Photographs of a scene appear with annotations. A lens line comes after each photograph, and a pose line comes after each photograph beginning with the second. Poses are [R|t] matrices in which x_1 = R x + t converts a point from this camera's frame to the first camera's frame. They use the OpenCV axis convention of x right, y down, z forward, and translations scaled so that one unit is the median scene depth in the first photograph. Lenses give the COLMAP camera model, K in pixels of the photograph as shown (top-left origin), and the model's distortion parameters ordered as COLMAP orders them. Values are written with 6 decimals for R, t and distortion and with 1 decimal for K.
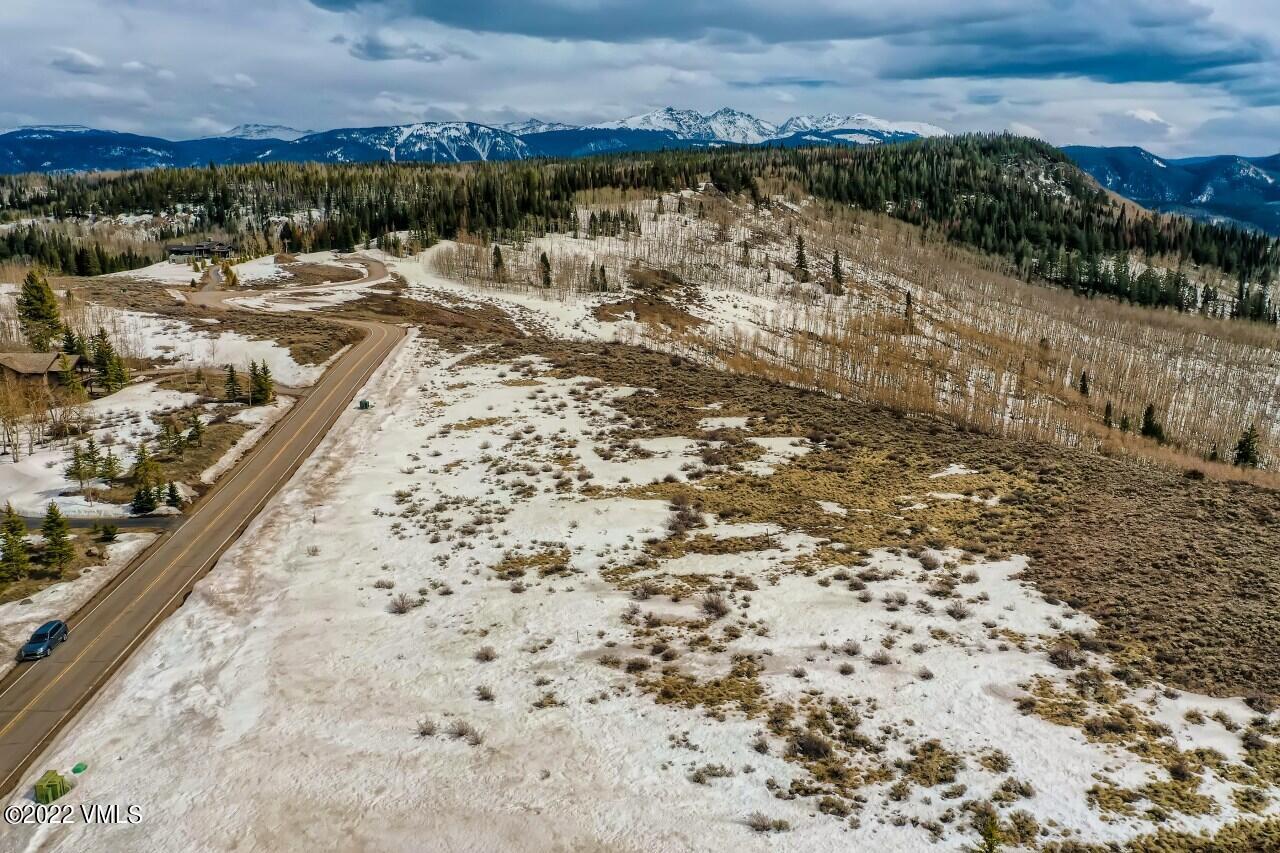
lens RADIAL K [[1003.7, 0, 638.3], [0, 1003.7, 426.1], [0, 0, 1]] dist [0.007087, -0.001692]
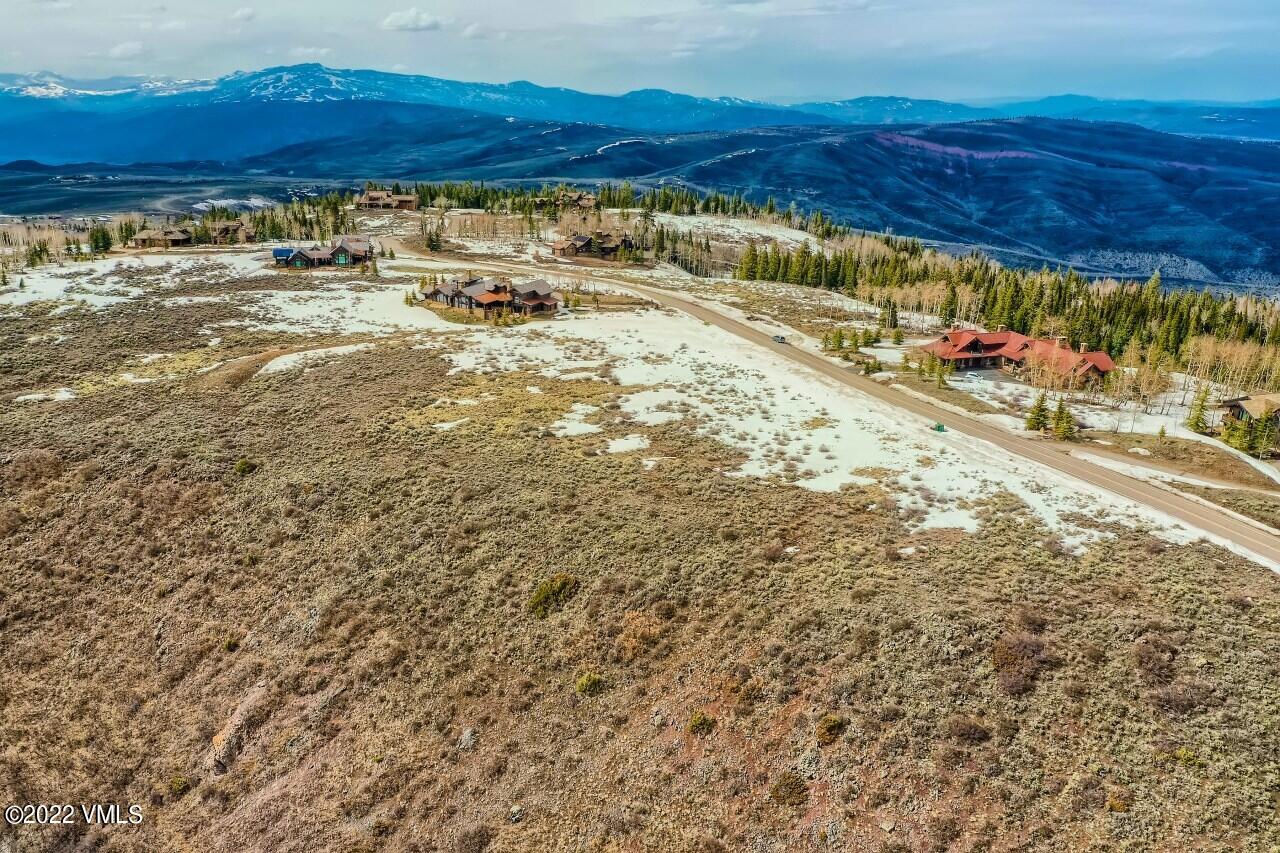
lens RADIAL K [[1003.7, 0, 638.3], [0, 1003.7, 426.1], [0, 0, 1]] dist [0.007087, -0.001692]
pose [[-0.959427, 0.069348, -0.273297, 0.111850], [-0.083411, 0.856091, 0.510050, -0.175365], [0.269338, 0.512152, -0.815572, 0.559272]]
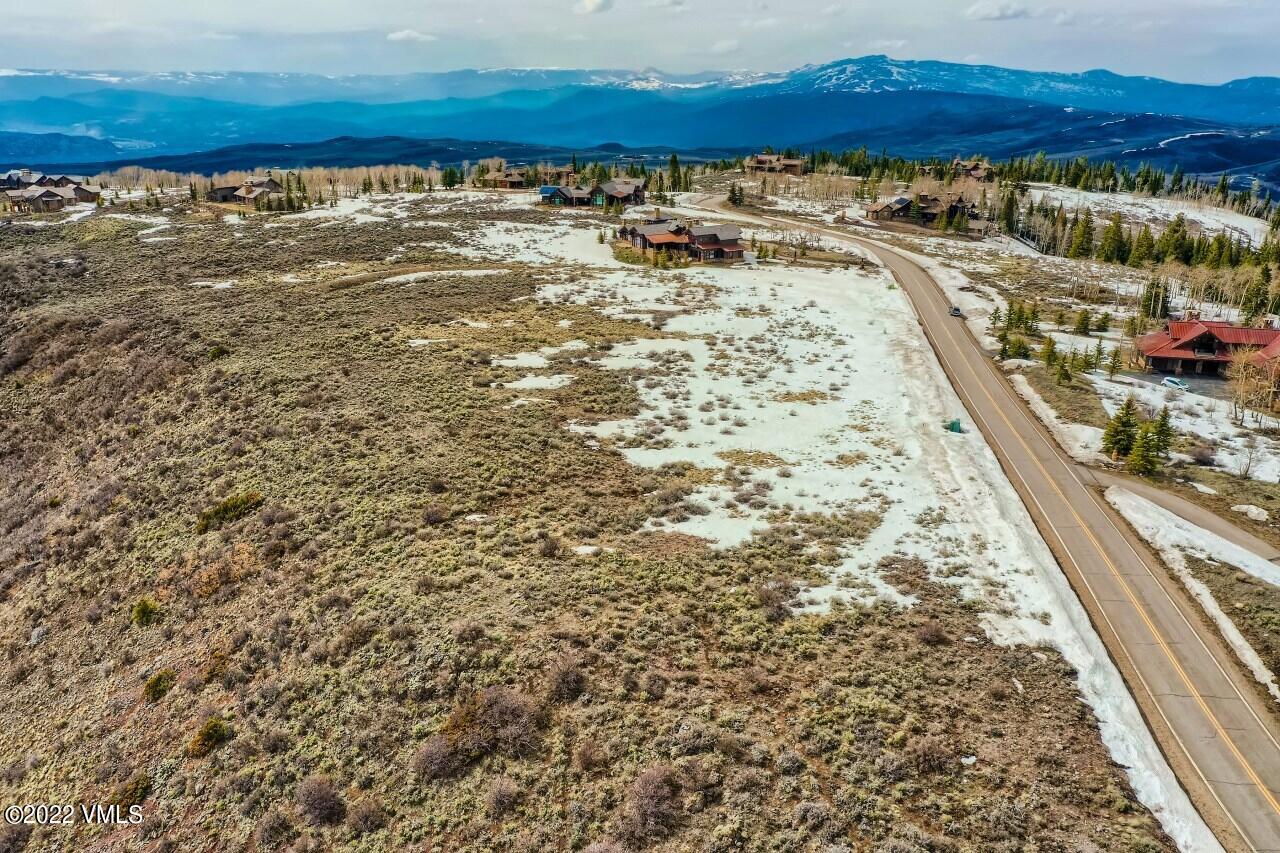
lens RADIAL K [[1003.7, 0, 638.3], [0, 1003.7, 426.1], [0, 0, 1]] dist [0.007087, -0.001692]
pose [[-0.972084, -0.089714, 0.216804, -0.061488], [0.039270, 0.848773, 0.527297, -0.134693], [-0.231324, 0.521091, -0.821556, 0.516913]]
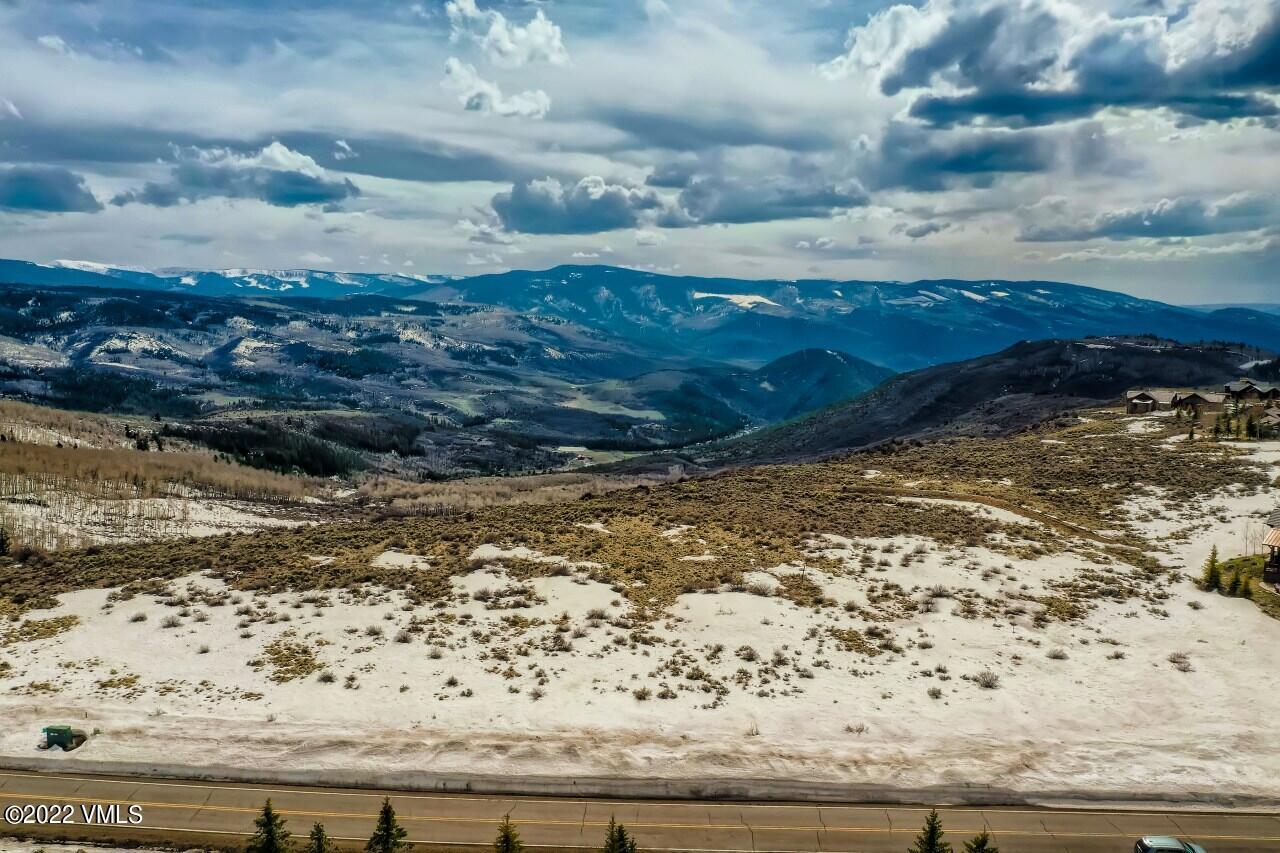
lens RADIAL K [[1003.7, 0, 638.3], [0, 1003.7, 426.1], [0, 0, 1]] dist [0.007087, -0.001692]
pose [[0.103758, -0.130667, 0.985982, -0.215313], [0.226030, 0.968492, 0.104564, -0.047100], [-0.968579, 0.212012, 0.130024, 0.191984]]
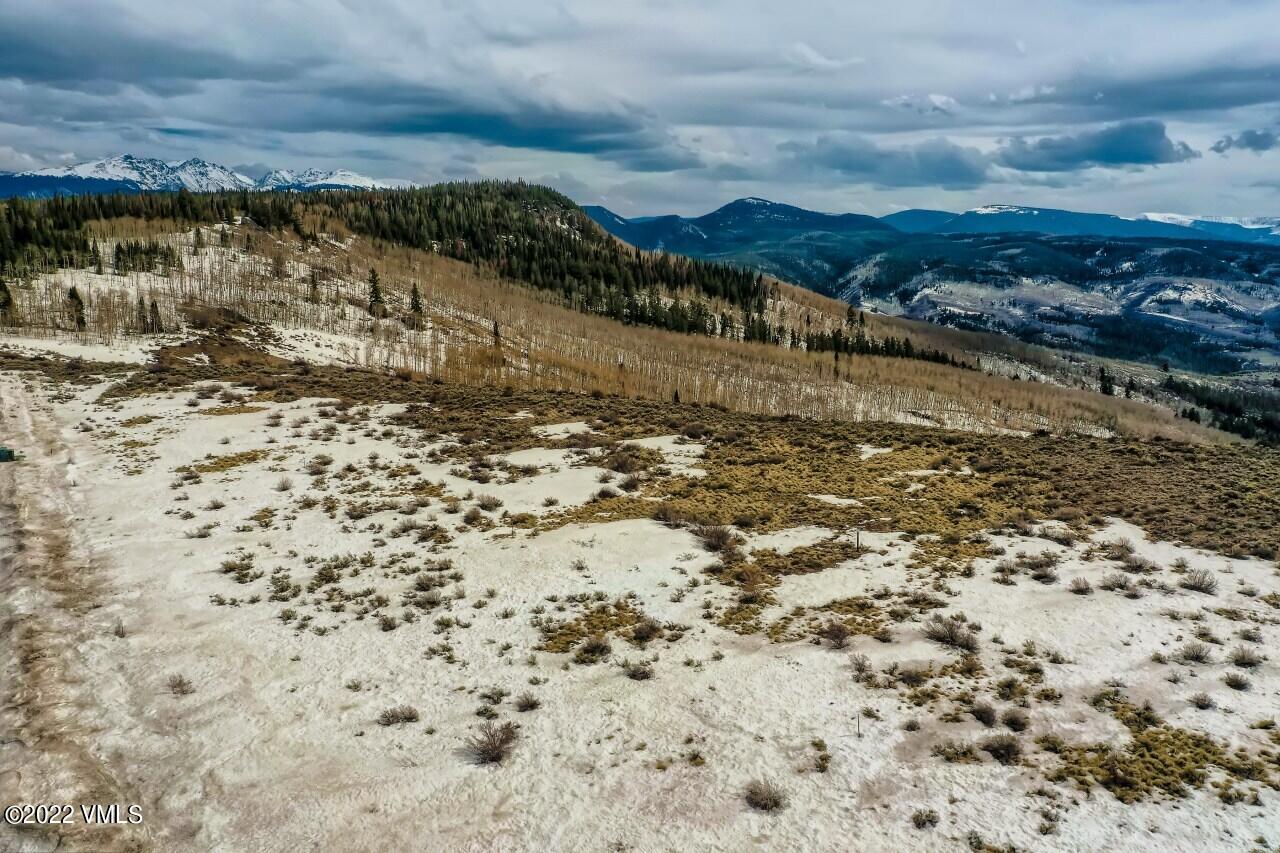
lens RADIAL K [[1003.7, 0, 638.3], [0, 1003.7, 426.1], [0, 0, 1]] dist [0.007087, -0.001692]
pose [[0.882407, -0.085114, 0.462724, -0.065014], [0.109827, 0.993593, -0.026677, 0.006189], [-0.457489, 0.074359, 0.886101, 0.081726]]
